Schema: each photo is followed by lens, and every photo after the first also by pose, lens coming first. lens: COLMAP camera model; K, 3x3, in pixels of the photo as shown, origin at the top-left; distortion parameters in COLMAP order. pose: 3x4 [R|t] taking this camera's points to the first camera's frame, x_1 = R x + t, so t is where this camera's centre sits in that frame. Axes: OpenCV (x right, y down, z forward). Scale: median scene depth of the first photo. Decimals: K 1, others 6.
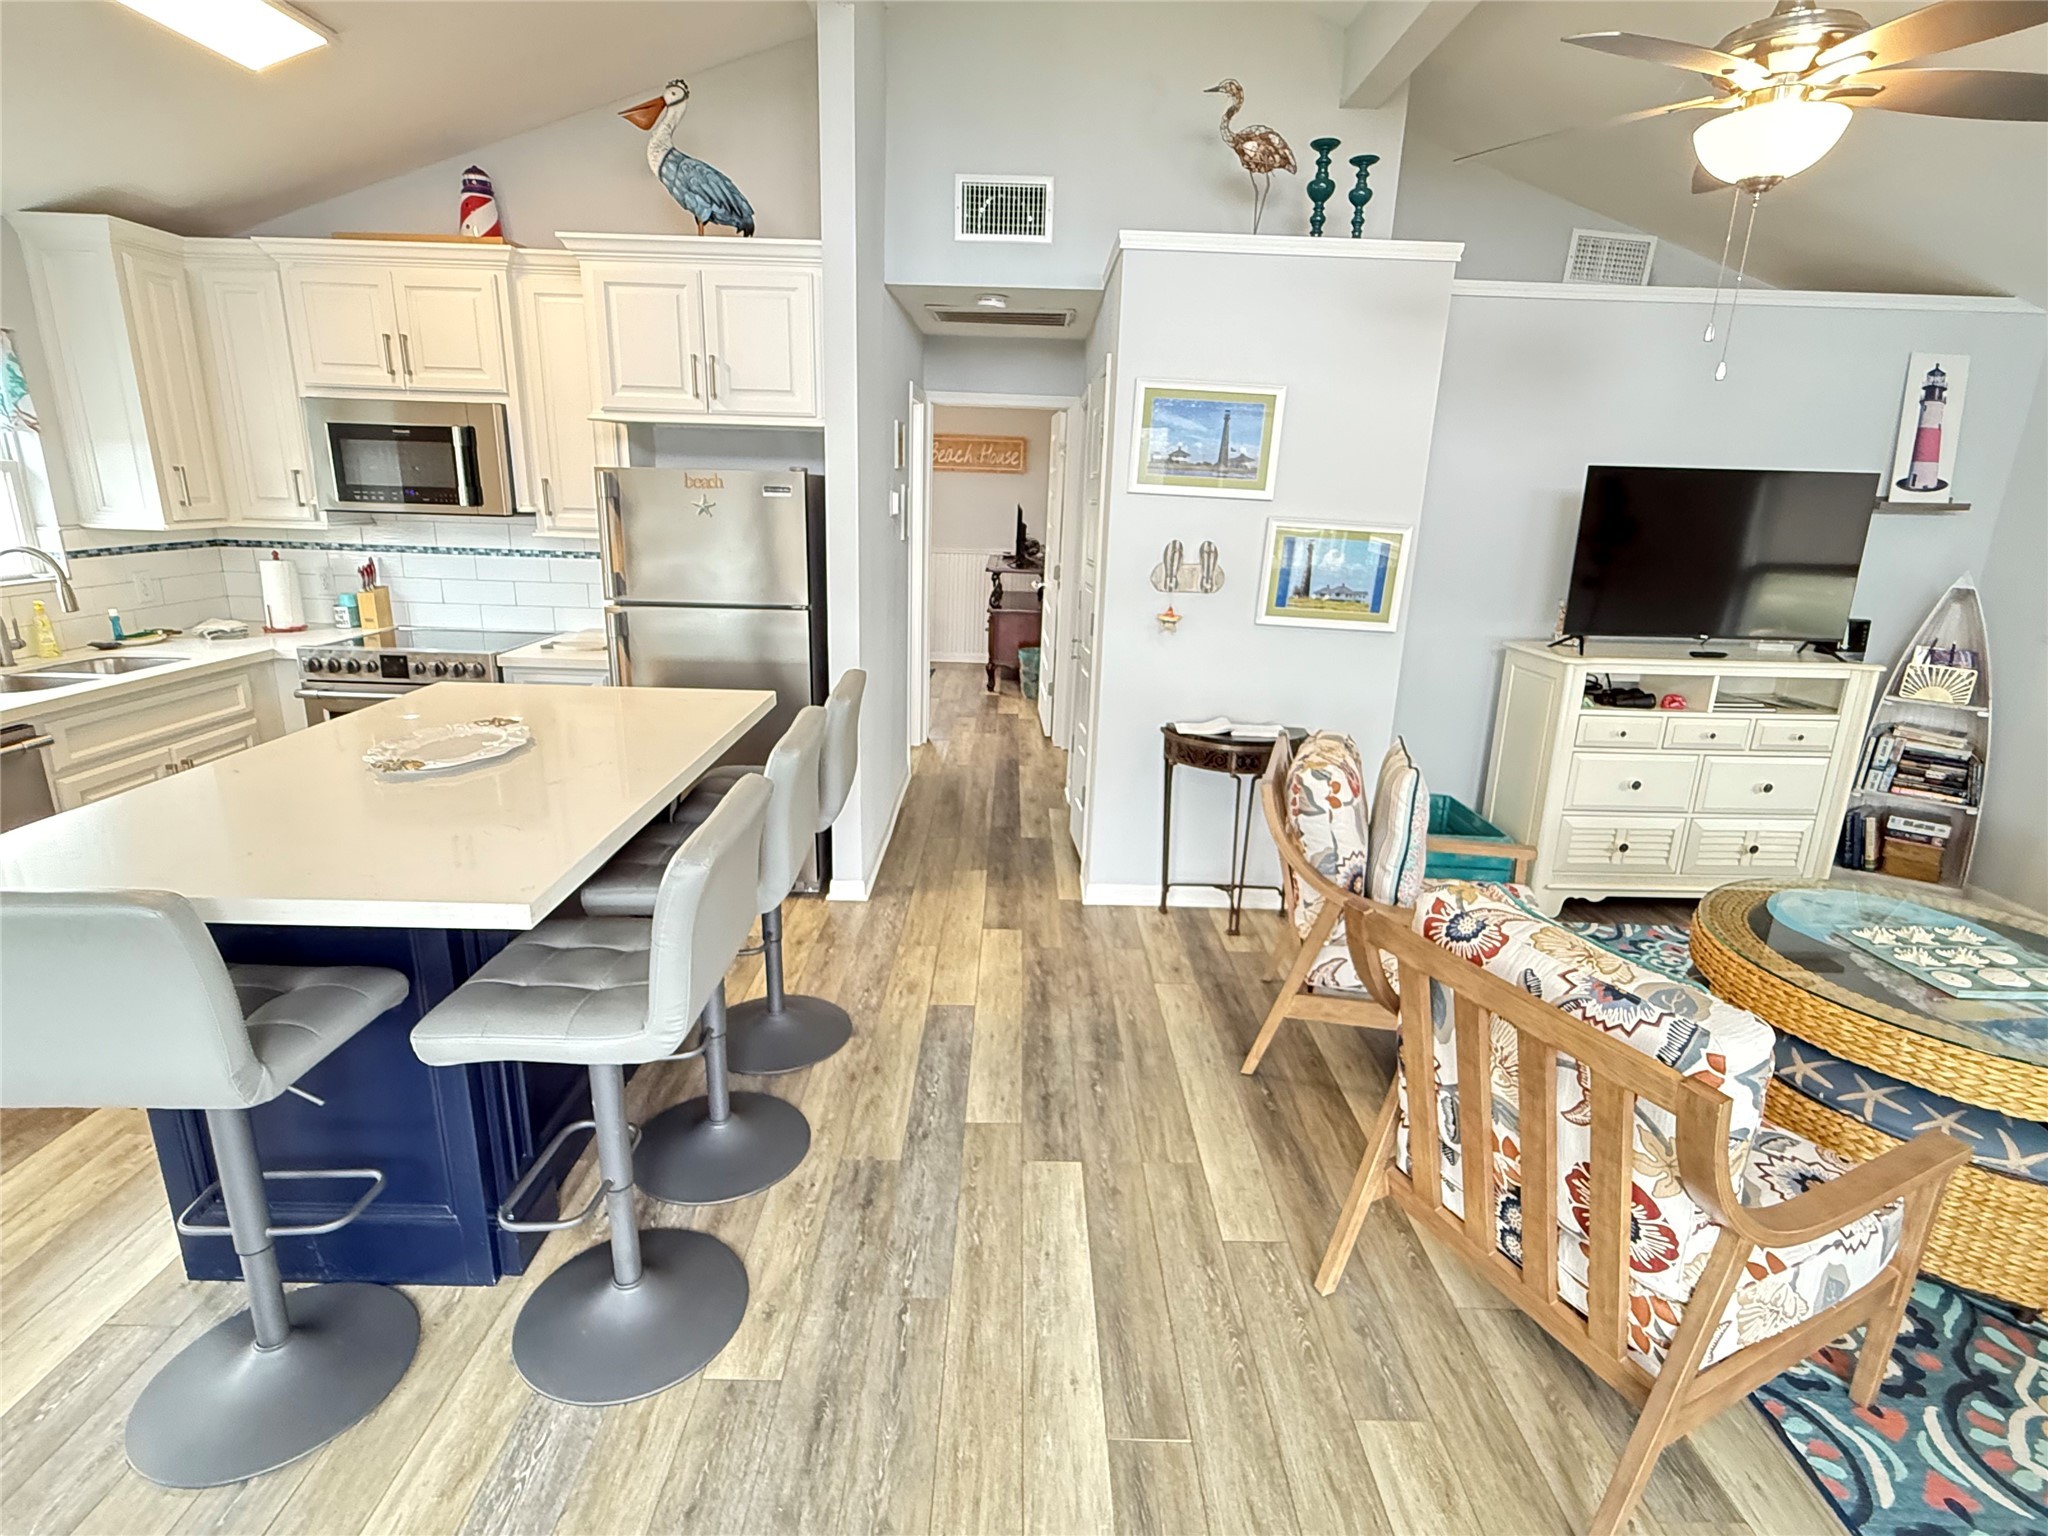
lens RADIAL K [[1010.5, 0, 1020.8], [0, 1010.5, 765.3], [0, 0, 1]] dist [0.001920, -0.001826]
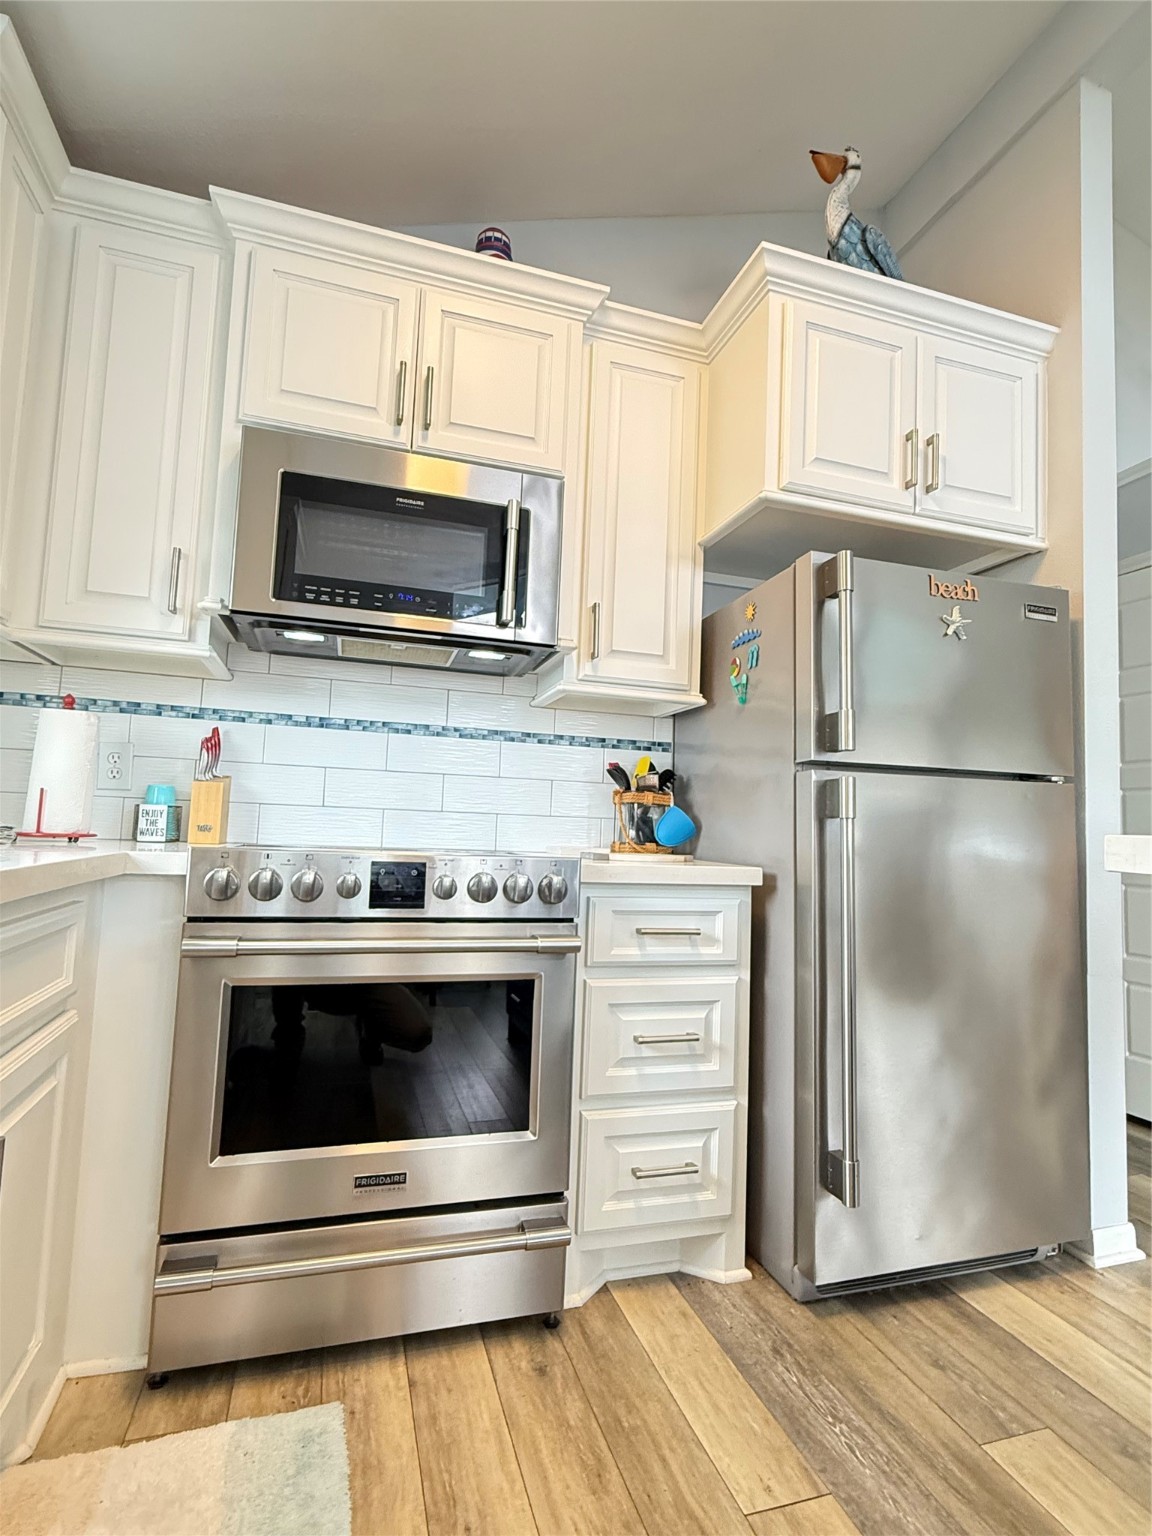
lens RADIAL K [[757.9, 0, 575.3], [0, 757.9, 769.0], [0, 0, 1]] dist [0.001920, -0.001826]
pose [[0.954125, 0.027537, 0.298141, -0.707290], [0.075024, 0.942006, -0.327102, -0.023691], [-0.289858, 0.334464, 0.896726, 0.670638]]
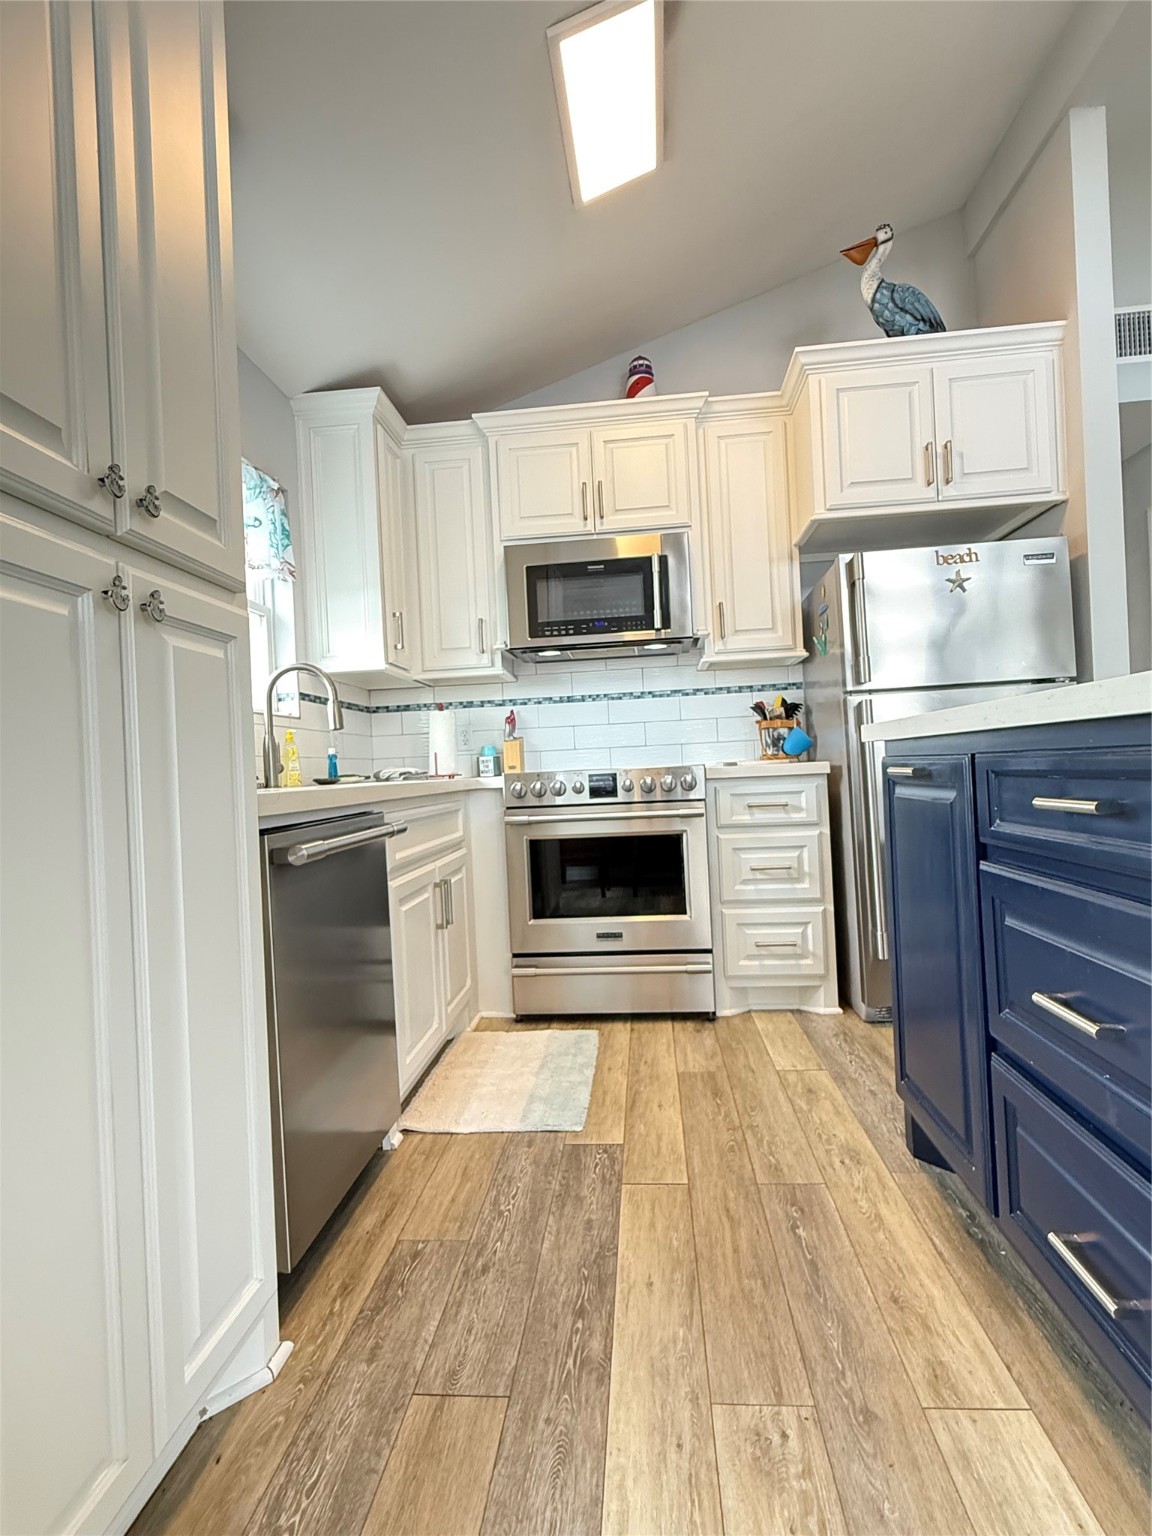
lens RADIAL K [[757.9, 0, 578.3], [0, 757.9, 767.5], [0, 0, 1]] dist [0.001920, -0.001826]
pose [[0.992814, -0.080195, -0.088821, -0.628996], [0.052705, 0.959393, -0.277106, 0.090703], [0.107437, 0.270433, 0.956725, 0.334355]]
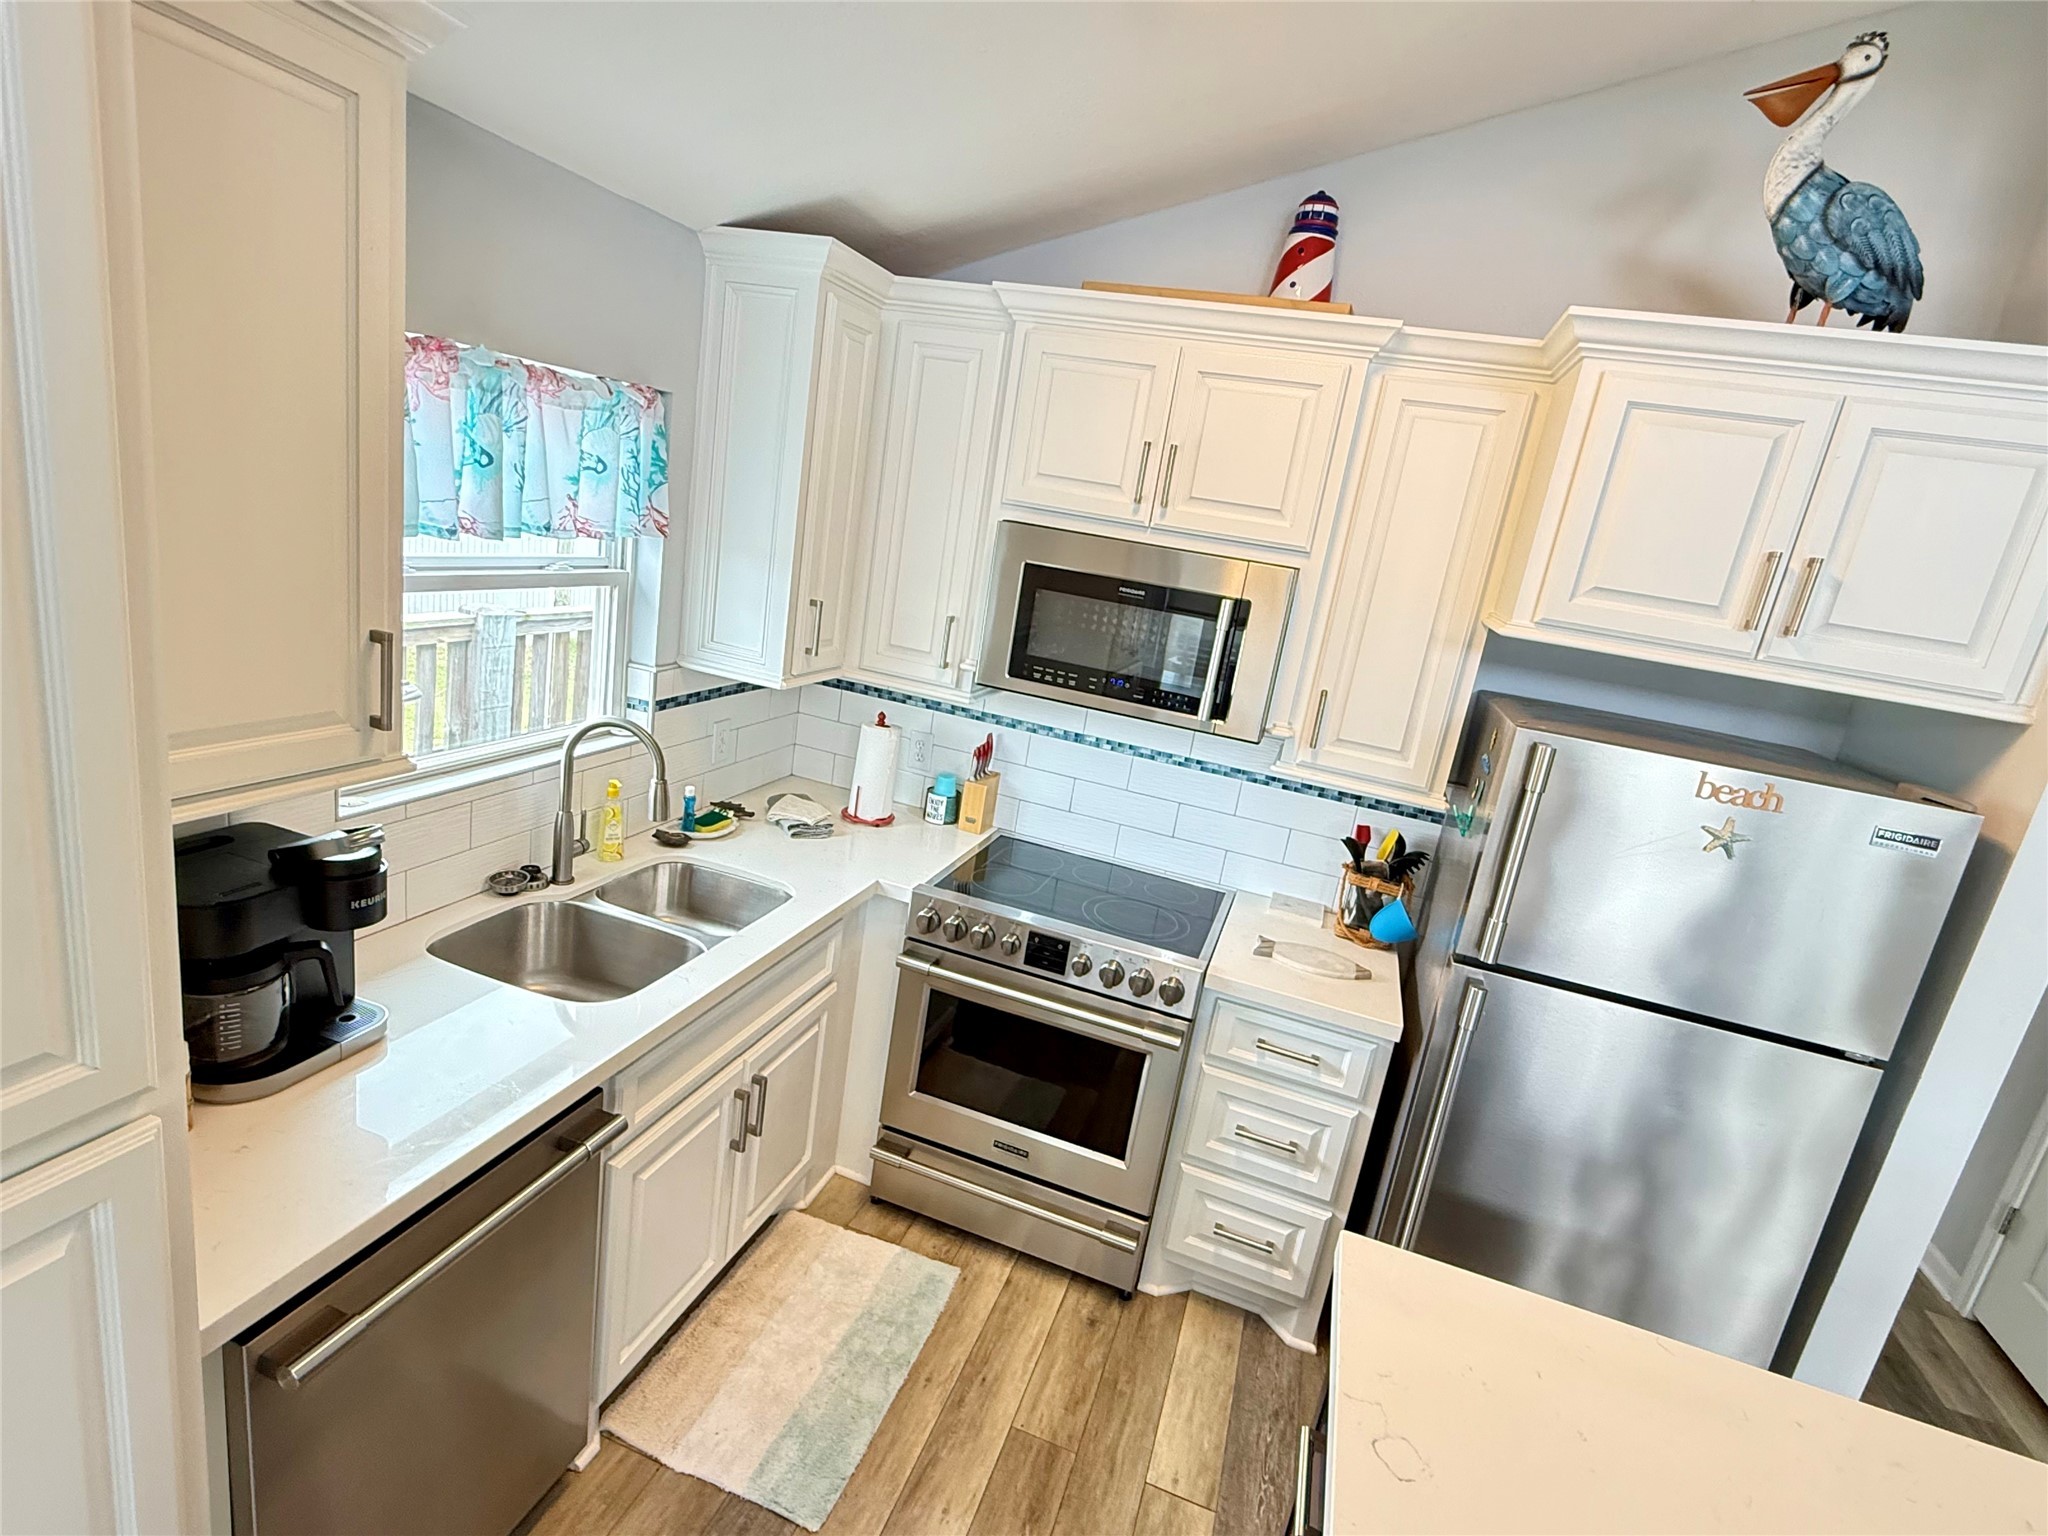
lens RADIAL K [[1010.5, 0, 1025.2], [0, 1010.5, 768.1], [0, 0, 1]] dist [0.001920, -0.001826]
pose [[0.942764, 0.189068, -0.274679, -0.523605], [-0.203147, 0.978867, -0.023472, -0.210093], [0.264437, 0.077929, 0.961249, 0.415475]]
